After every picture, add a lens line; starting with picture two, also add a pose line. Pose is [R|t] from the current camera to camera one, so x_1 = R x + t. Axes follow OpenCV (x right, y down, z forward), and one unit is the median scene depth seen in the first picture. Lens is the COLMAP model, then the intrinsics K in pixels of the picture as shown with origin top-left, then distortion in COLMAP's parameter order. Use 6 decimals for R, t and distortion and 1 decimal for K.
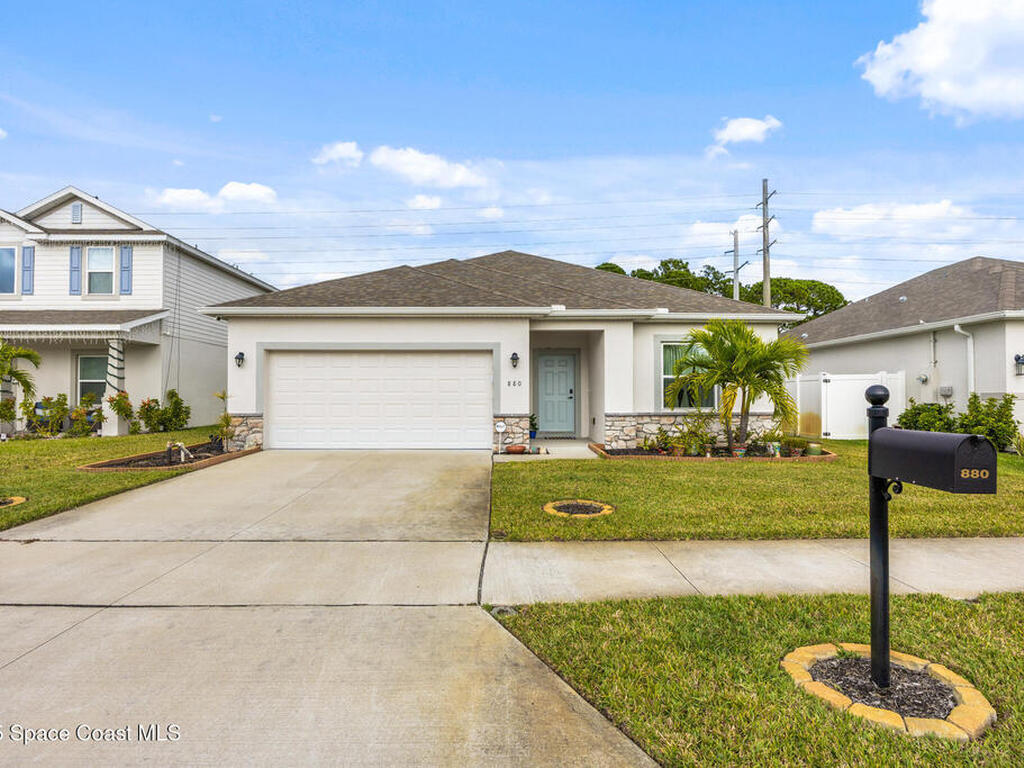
lens RADIAL K [[499.8, 0, 512.0], [0, 499.8, 384.0], [0, 0, 1]] dist [-0.001003, -0.000261]
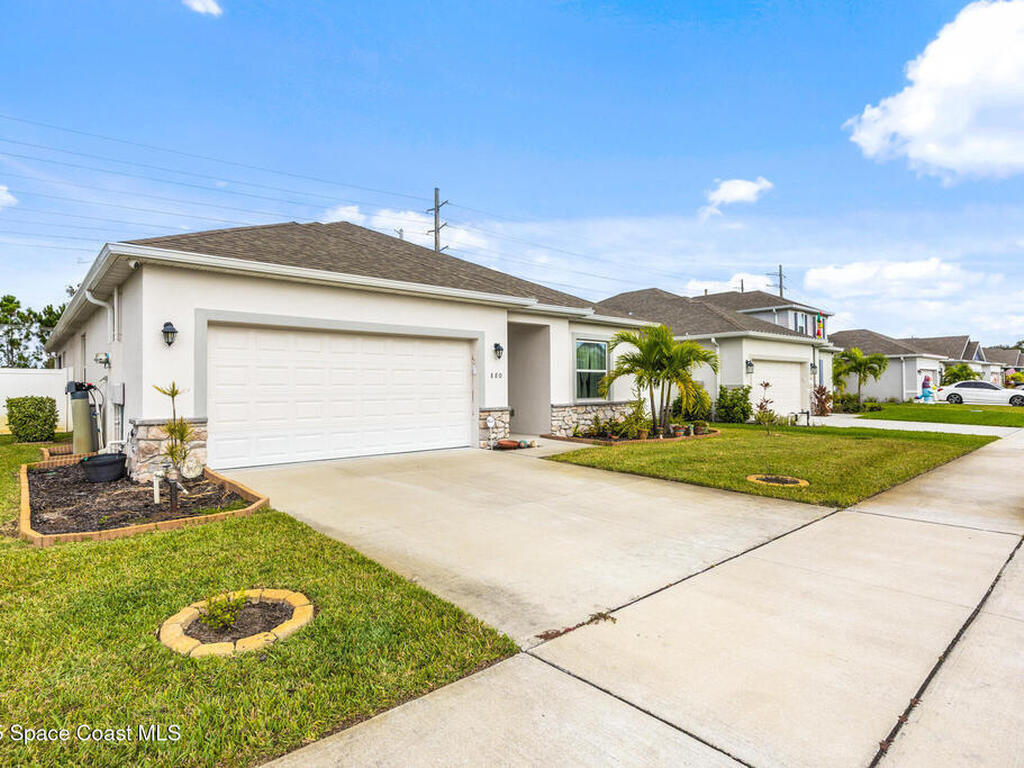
lens RADIAL K [[511.9, 0, 512.0], [0, 511.9, 384.0], [0, 0, 1]] dist [-0.013099, -0.000040]
pose [[0.788112, -0.000955, 0.615532, -0.565466], [-0.008754, 0.999880, 0.012759, 0.002298], [-0.615470, -0.015444, 0.788009, 0.213122]]
